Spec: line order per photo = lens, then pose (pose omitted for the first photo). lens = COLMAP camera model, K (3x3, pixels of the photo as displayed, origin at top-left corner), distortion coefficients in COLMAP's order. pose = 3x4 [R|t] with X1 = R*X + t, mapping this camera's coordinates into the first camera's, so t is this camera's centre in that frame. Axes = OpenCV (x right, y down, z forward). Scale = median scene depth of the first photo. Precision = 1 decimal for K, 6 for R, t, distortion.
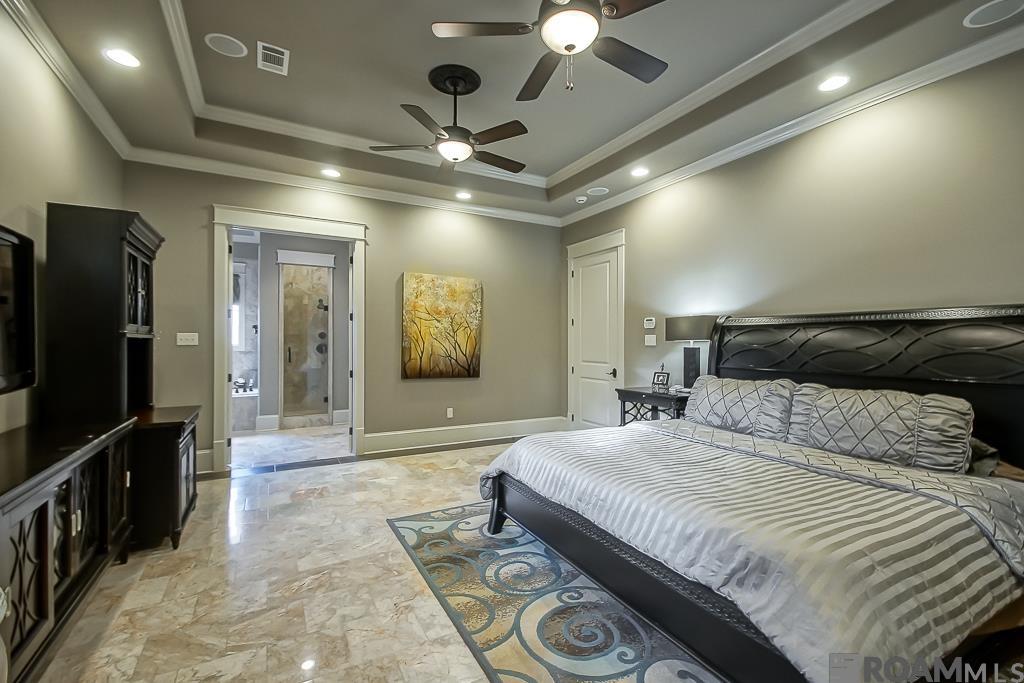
lens RADIAL K [[457.6, 0, 517.2], [0, 457.6, 342.4], [0, 0, 1]] dist [0.002476, -0.001323]
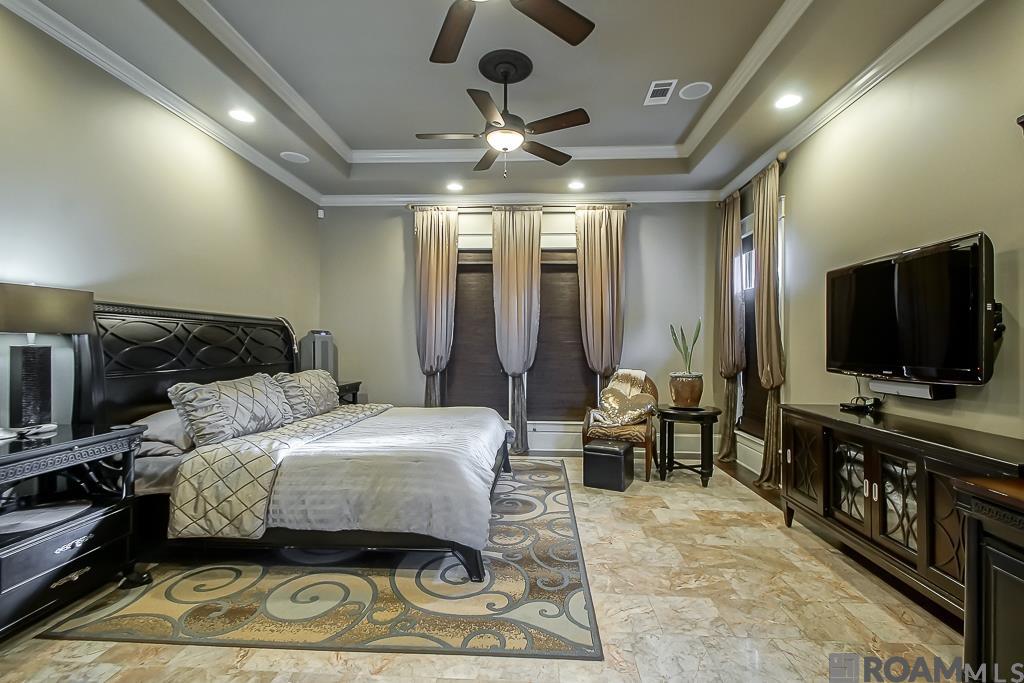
lens RADIAL K [[457.6, 0, 515.8], [0, 457.6, 340.1], [0, 0, 1]] dist [0.002476, -0.001323]
pose [[-0.851141, -0.003806, 0.524924, -0.590798], [-0.005267, 0.999985, -0.001290, 0.002533], [-0.524911, -0.003863, -0.851148, 1.860253]]
